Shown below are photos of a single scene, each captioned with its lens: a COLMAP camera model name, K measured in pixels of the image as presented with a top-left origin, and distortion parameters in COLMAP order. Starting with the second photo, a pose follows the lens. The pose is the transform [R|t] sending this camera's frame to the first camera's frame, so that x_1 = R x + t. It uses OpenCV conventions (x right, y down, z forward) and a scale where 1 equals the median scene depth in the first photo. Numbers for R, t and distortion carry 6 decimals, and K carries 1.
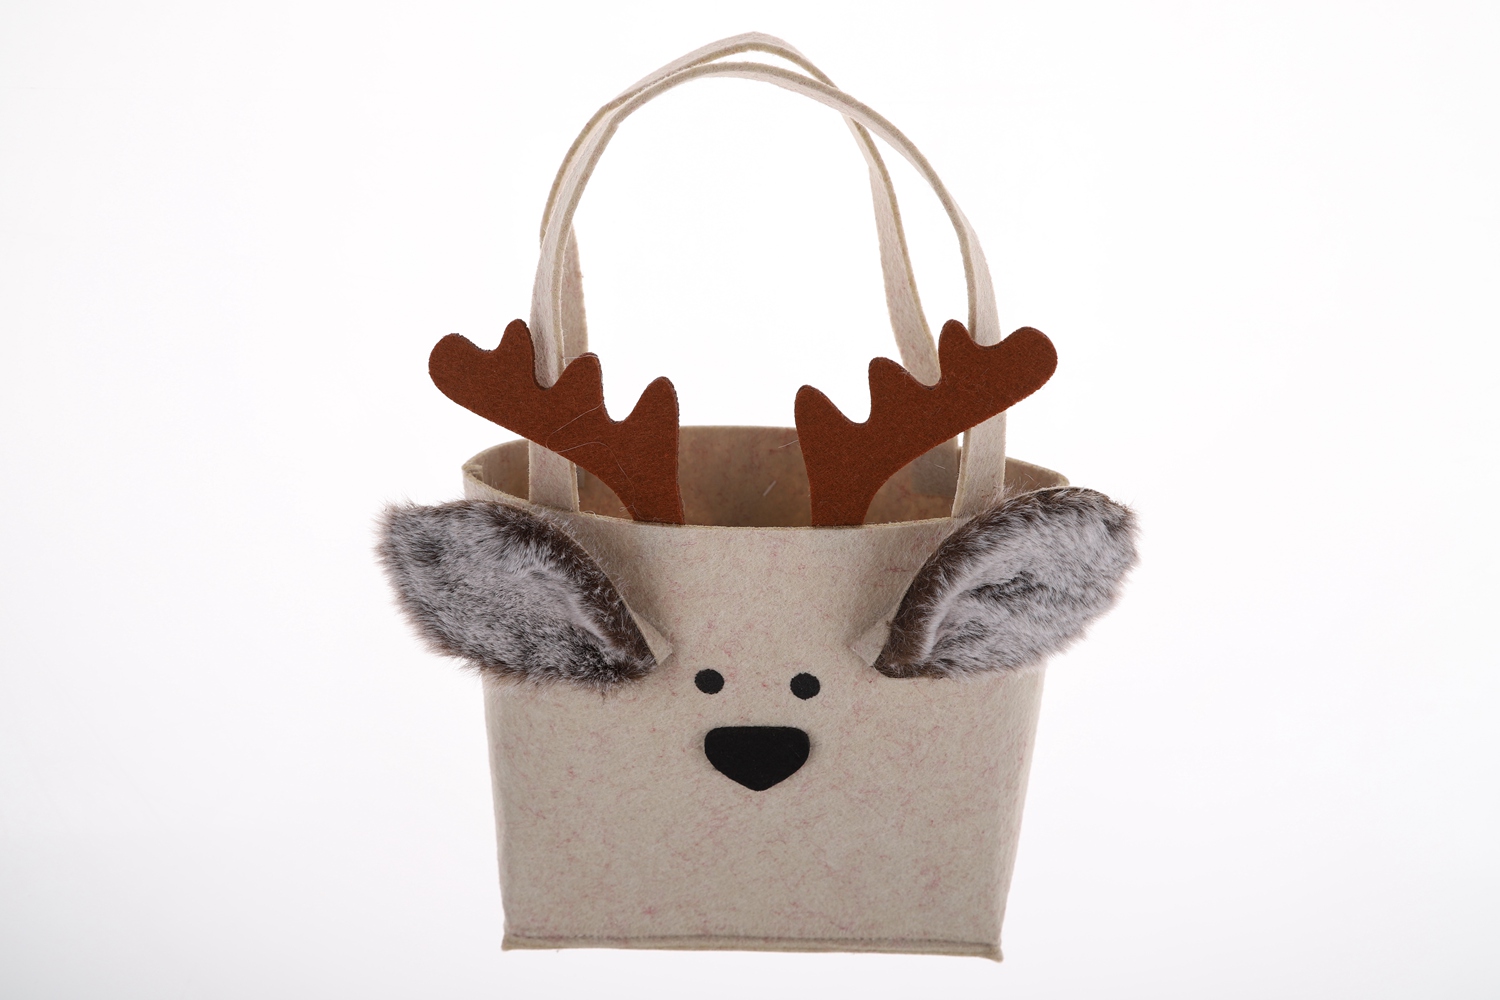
lens RADIAL K [[1523.4, 0, 739.8], [0, 1523.4, 509.2], [0, 0, 1]] dist [-0.013272, 0.000000]
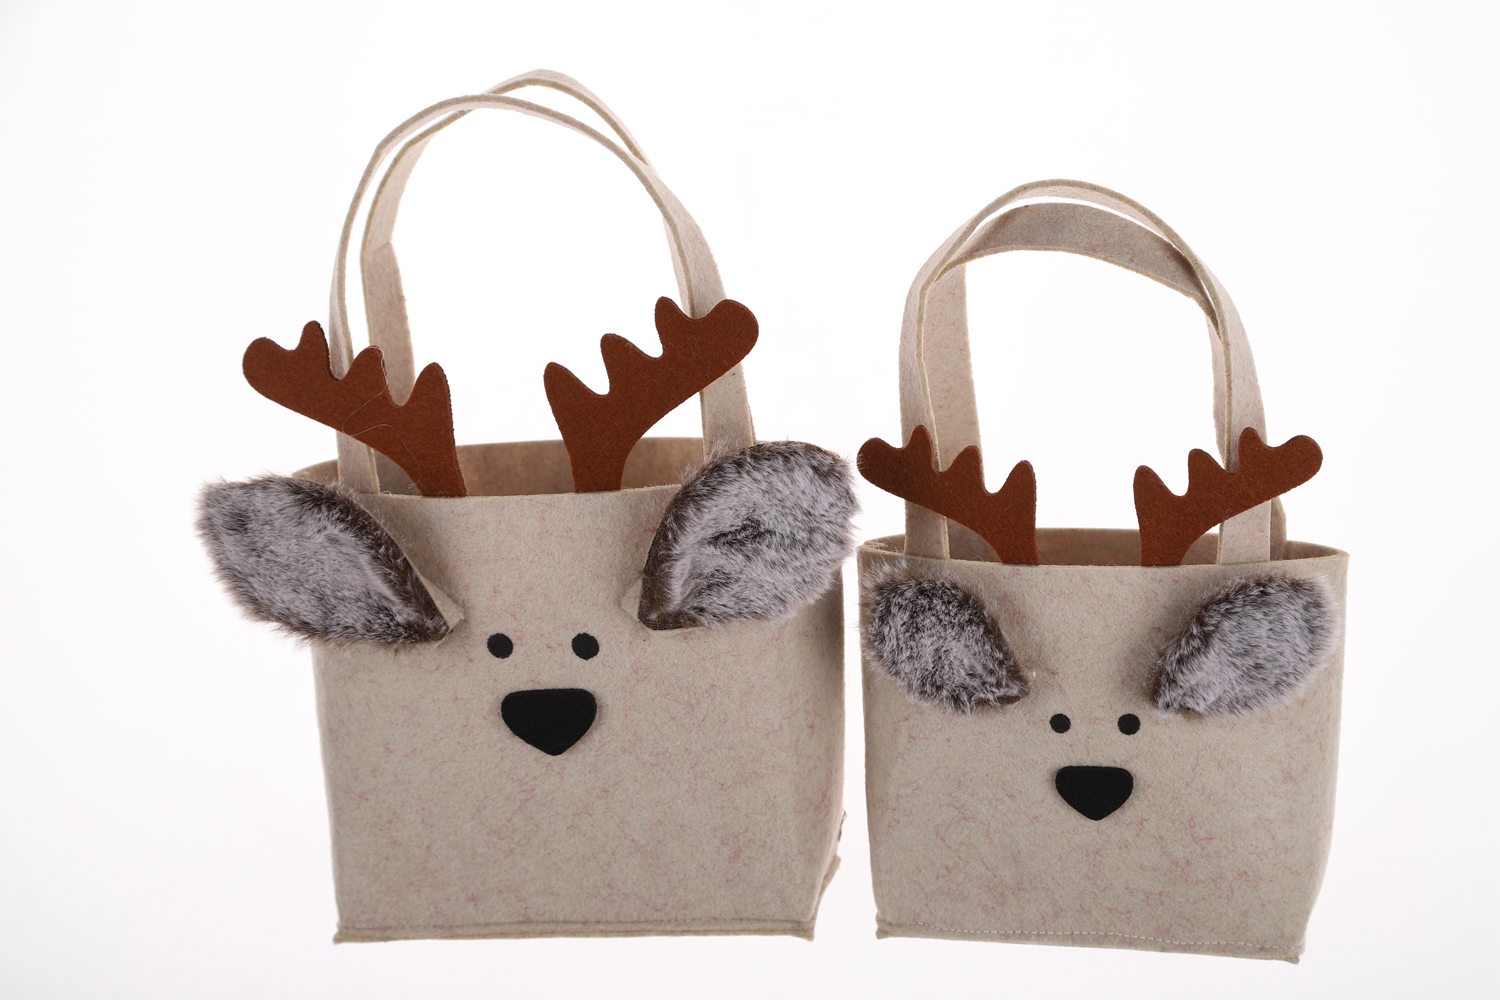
lens RADIAL K [[2818.1, 0, 749.3], [0, 2818.1, 502.9], [0, 0, 1]] dist [0.242987, 0.000000]
pose [[0.987846, -0.044780, -0.148846, 0.474785], [0.021173, 0.987444, -0.156547, 0.341091], [0.153987, 0.151493, 0.976390, -0.995044]]
